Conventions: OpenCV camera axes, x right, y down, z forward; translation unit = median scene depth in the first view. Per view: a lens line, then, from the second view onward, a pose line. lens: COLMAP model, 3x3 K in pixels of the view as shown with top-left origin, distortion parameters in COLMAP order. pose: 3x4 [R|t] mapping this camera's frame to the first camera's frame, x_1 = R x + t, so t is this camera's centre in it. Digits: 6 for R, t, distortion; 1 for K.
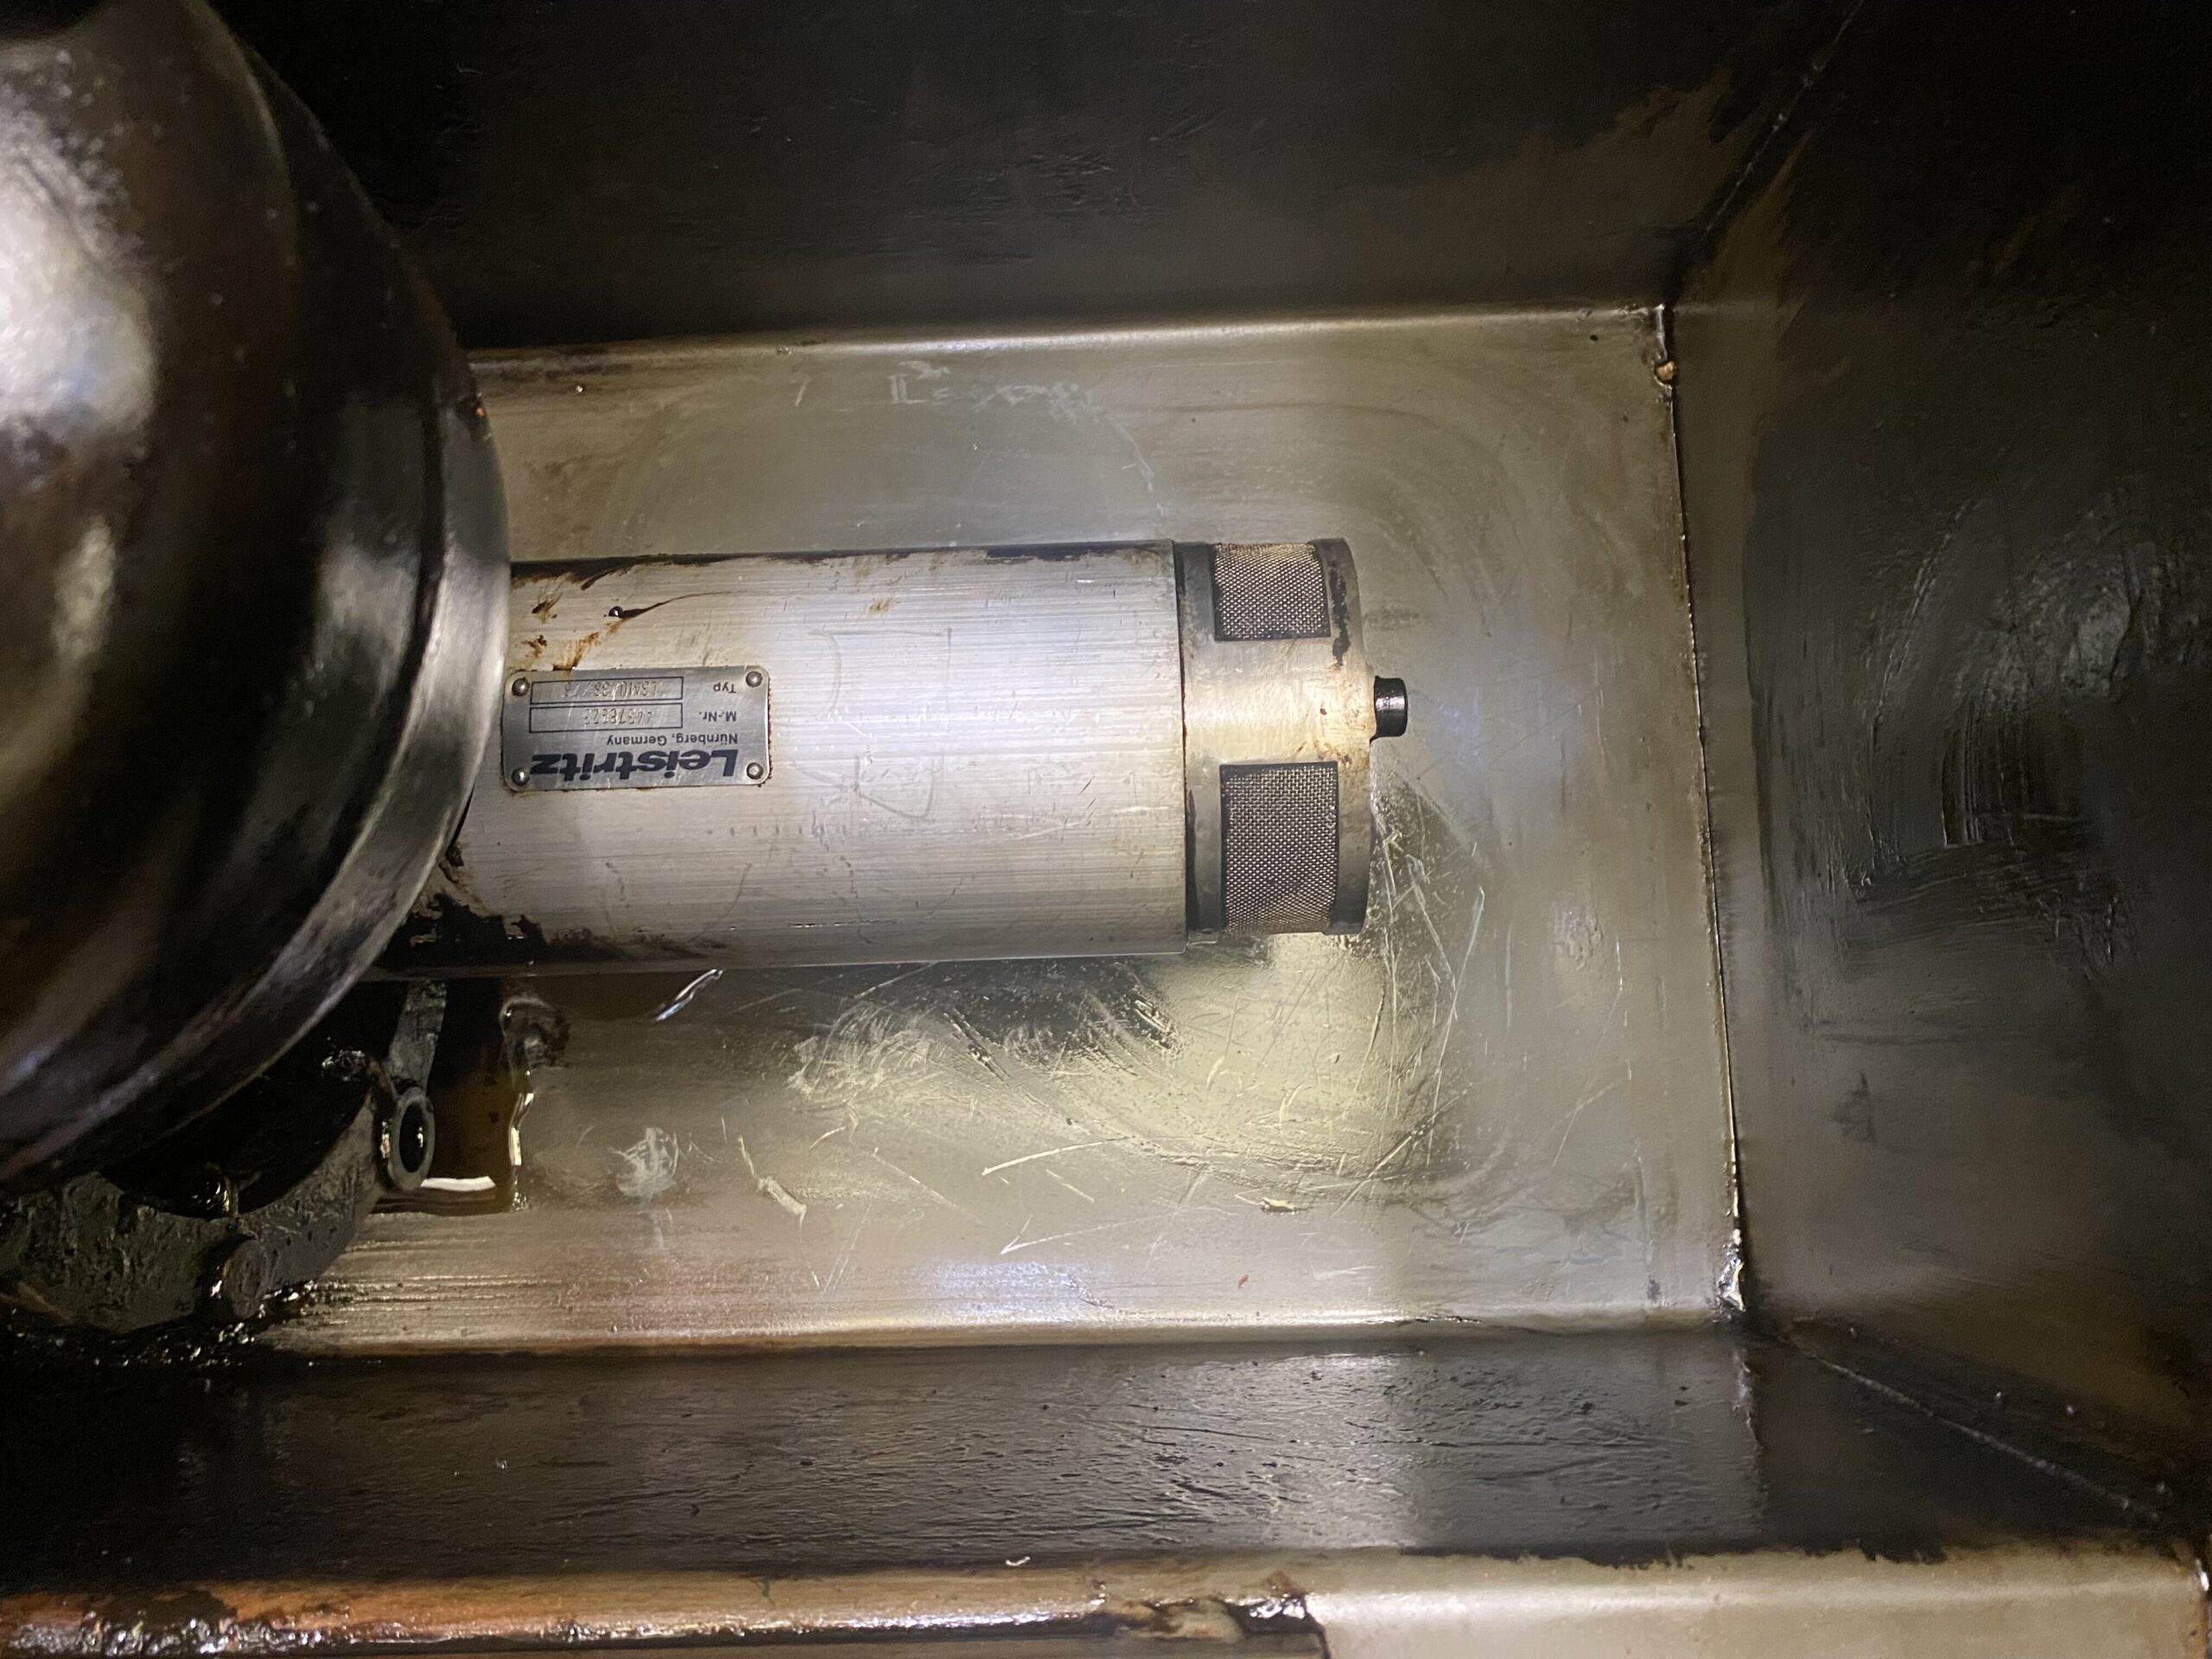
lens RADIAL K [[1425.2, 0, 1106.0], [0, 1425.2, 829.5], [0, 0, 1]] dist [-0.017164, -0.001240]
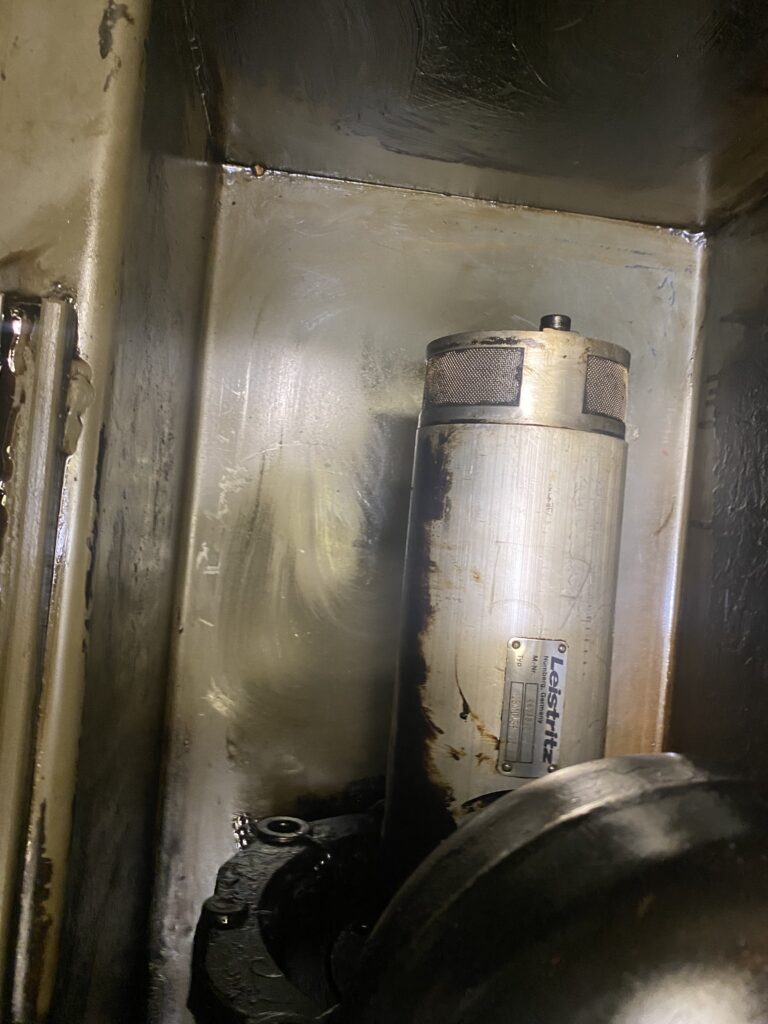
lens RADIAL K [[659.8, 0, 384.0], [0, 659.8, 512.0], [0, 0, 1]] dist [-0.017164, -0.001240]
pose [[0.122421, -0.992006, 0.030619, -0.117344], [0.969069, 0.126138, 0.212121, -0.486819], [-0.214287, 0.003704, 0.976764, 0.167448]]
